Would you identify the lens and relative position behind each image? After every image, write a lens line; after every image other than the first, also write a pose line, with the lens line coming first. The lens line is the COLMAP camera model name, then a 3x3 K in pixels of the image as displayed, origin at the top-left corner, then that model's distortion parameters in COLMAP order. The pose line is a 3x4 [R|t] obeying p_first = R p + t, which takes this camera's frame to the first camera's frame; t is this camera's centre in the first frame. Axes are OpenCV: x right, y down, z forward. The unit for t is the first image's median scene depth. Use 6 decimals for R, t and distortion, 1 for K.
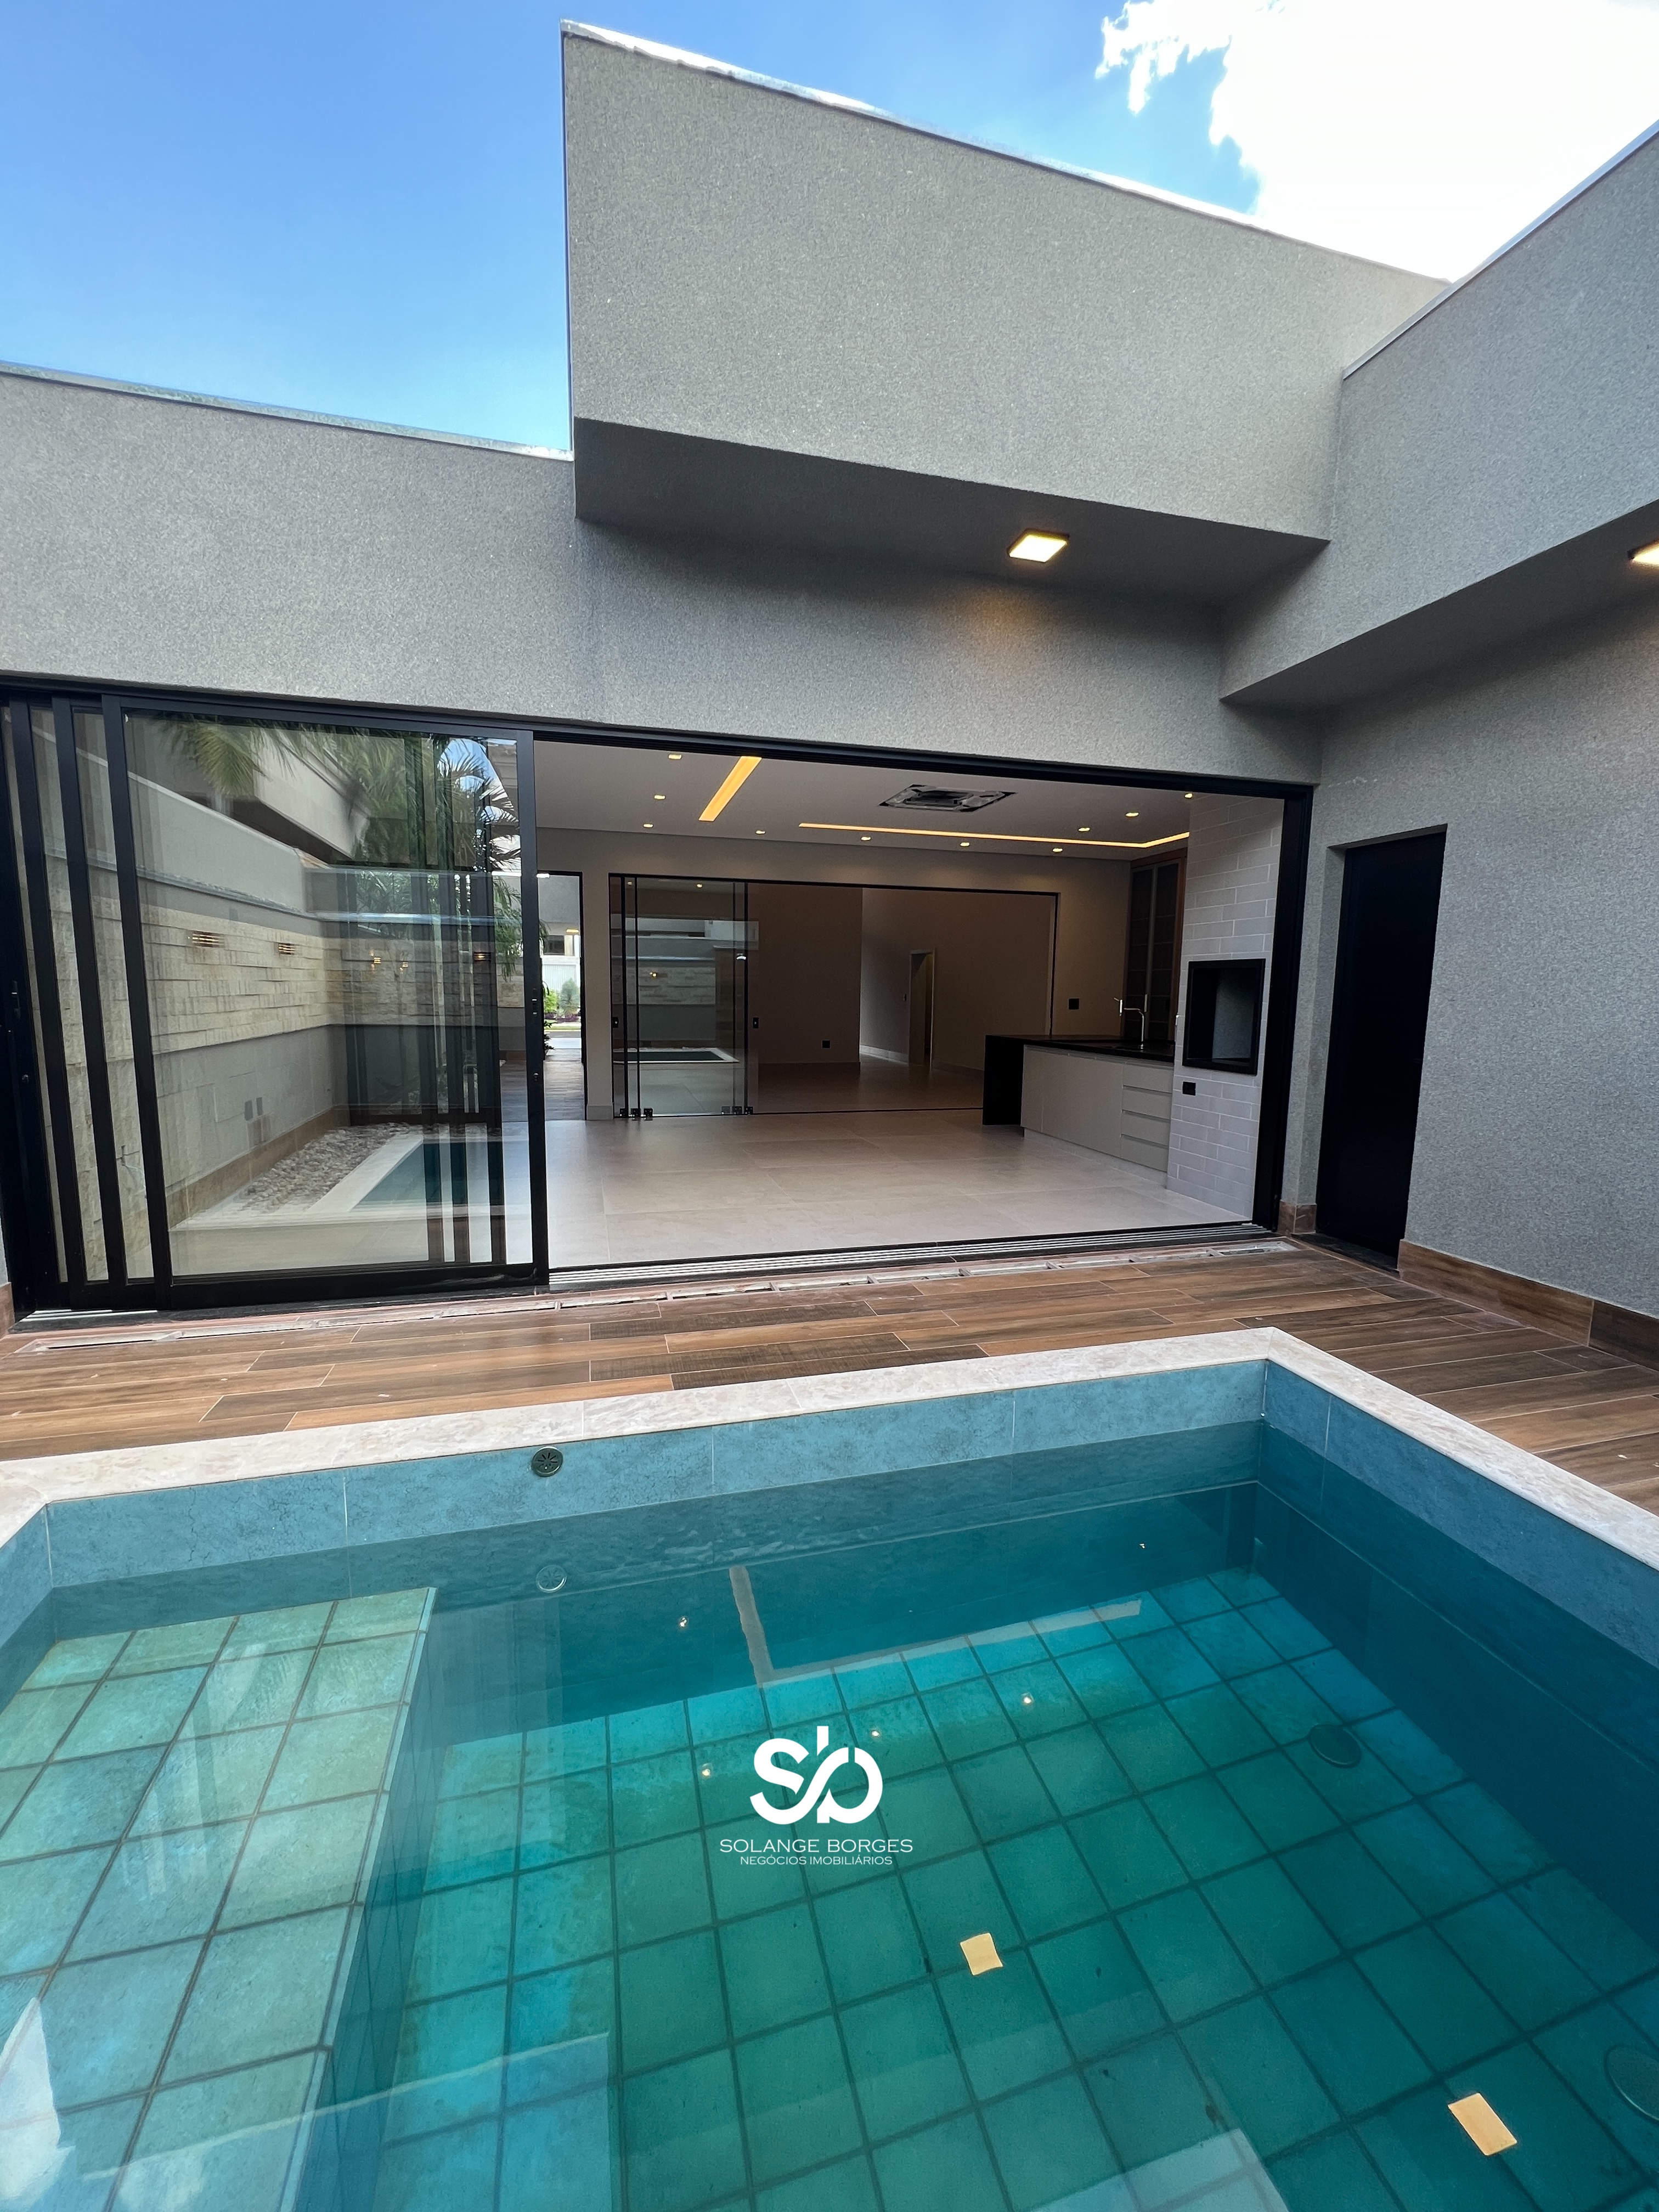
lens RADIAL K [[888.7, 0, 828.2], [0, 888.7, 1107.7], [0, 0, 1]] dist [-0.000956, -0.000128]
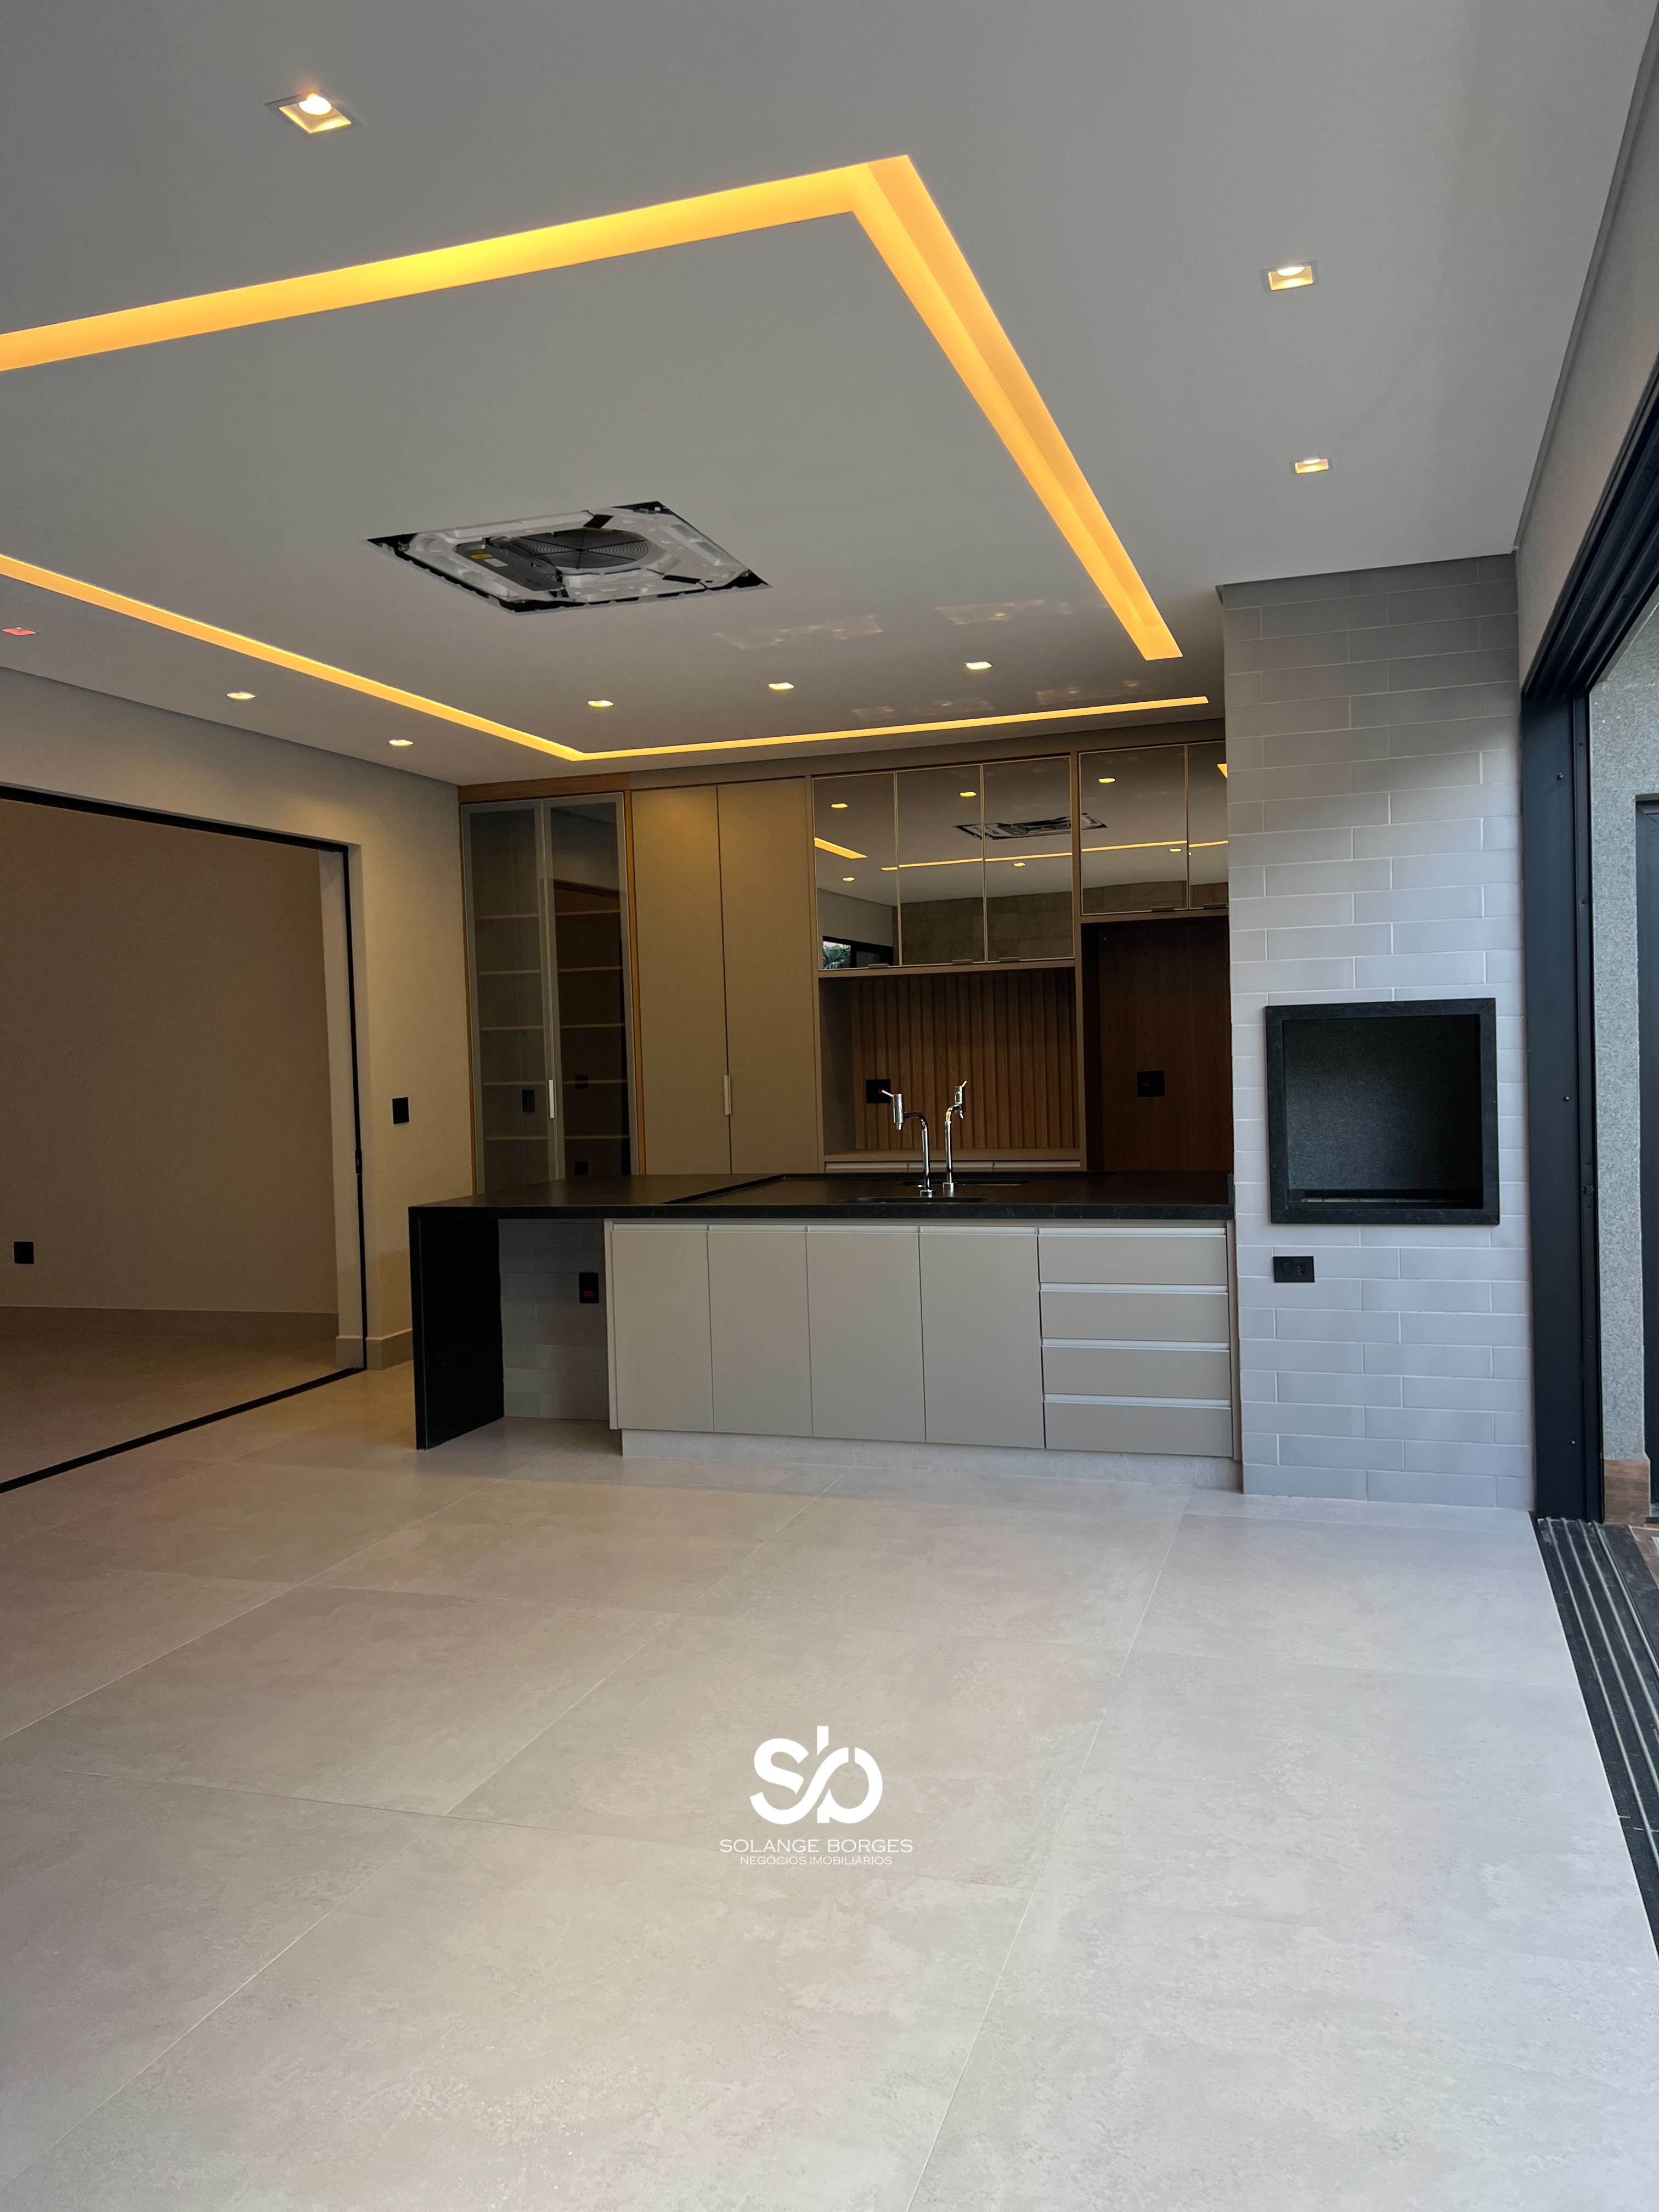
lens RADIAL K [[1657.2, 0, 854.6], [0, 1657.2, 1109.3], [0, 0, 1]] dist [0.012165, -0.005395]
pose [[0.541192, -0.063056, 0.838532, -0.688517], [0.147601, 0.988826, -0.020904, -0.183149], [-0.827844, 0.135081, 0.544451, 1.049530]]
